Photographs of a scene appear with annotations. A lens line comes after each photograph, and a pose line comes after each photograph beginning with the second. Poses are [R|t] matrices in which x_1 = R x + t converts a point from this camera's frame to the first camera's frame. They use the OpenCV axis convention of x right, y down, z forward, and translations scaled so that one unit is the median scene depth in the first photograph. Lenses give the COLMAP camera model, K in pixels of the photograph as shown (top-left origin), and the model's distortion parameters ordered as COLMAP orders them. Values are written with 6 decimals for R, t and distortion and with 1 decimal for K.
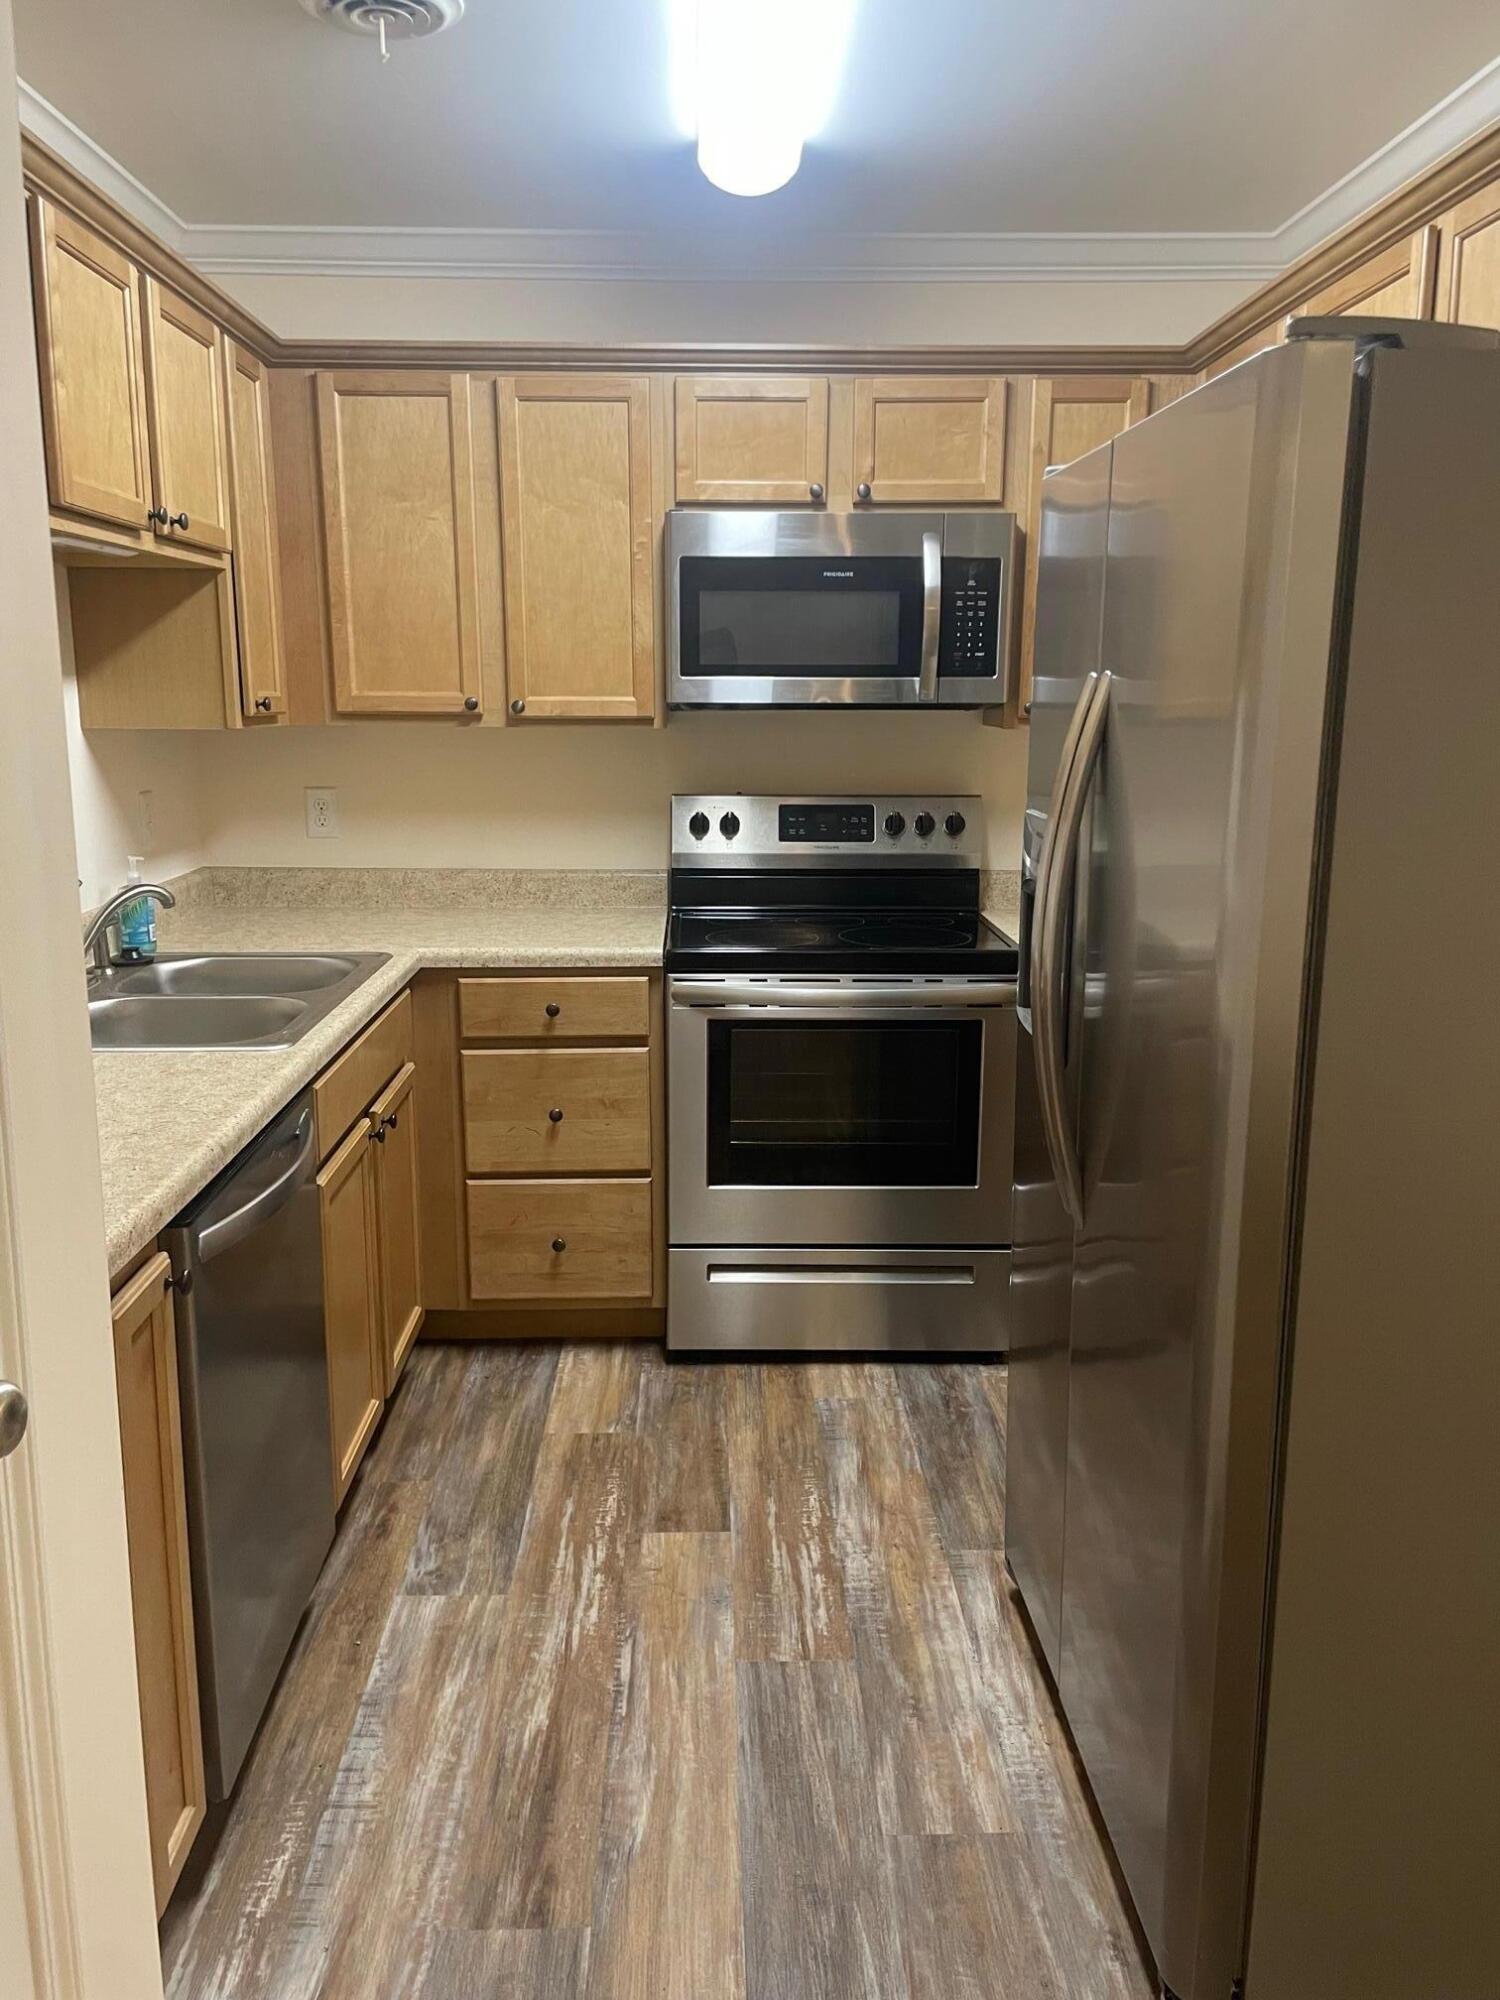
lens RADIAL K [[1507.6, 0, 747.8], [0, 1507.6, 992.3], [0, 0, 1]] dist [0.065276, -0.084529]
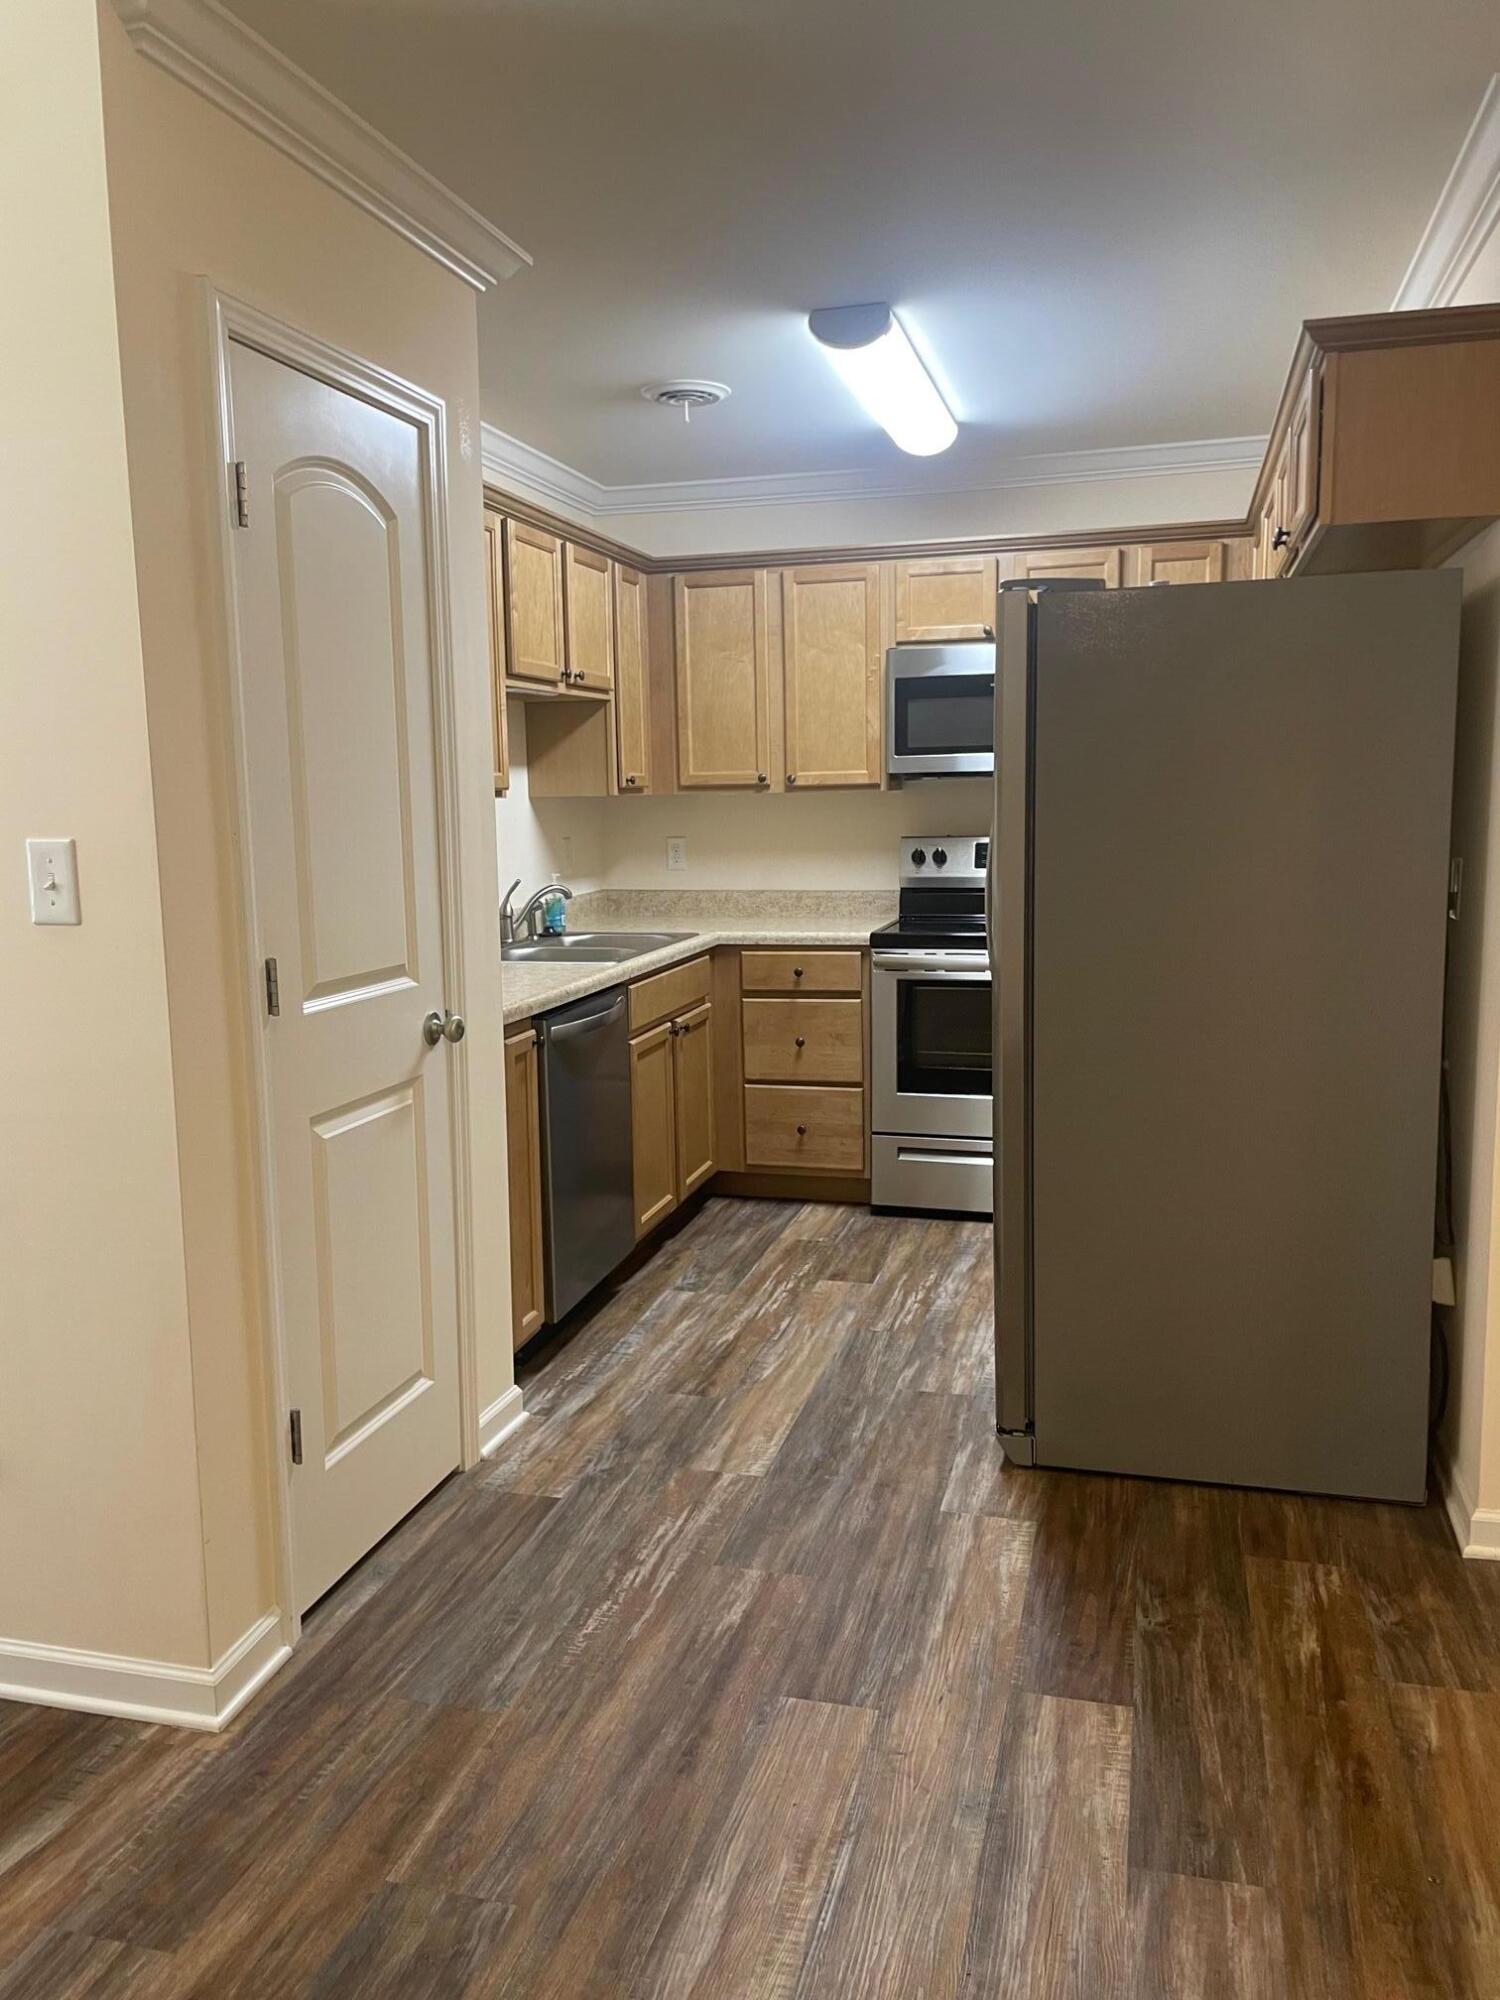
lens RADIAL K [[1507.6, 0, 753.6], [0, 1507.6, 996.3], [0, 0, 1]] dist [0.065276, -0.084529]
pose [[0.957695, 0.018376, -0.287198, 0.271913], [-0.035596, 0.997860, -0.054853, 0.123705], [0.285575, 0.062756, 0.956299, -0.489078]]
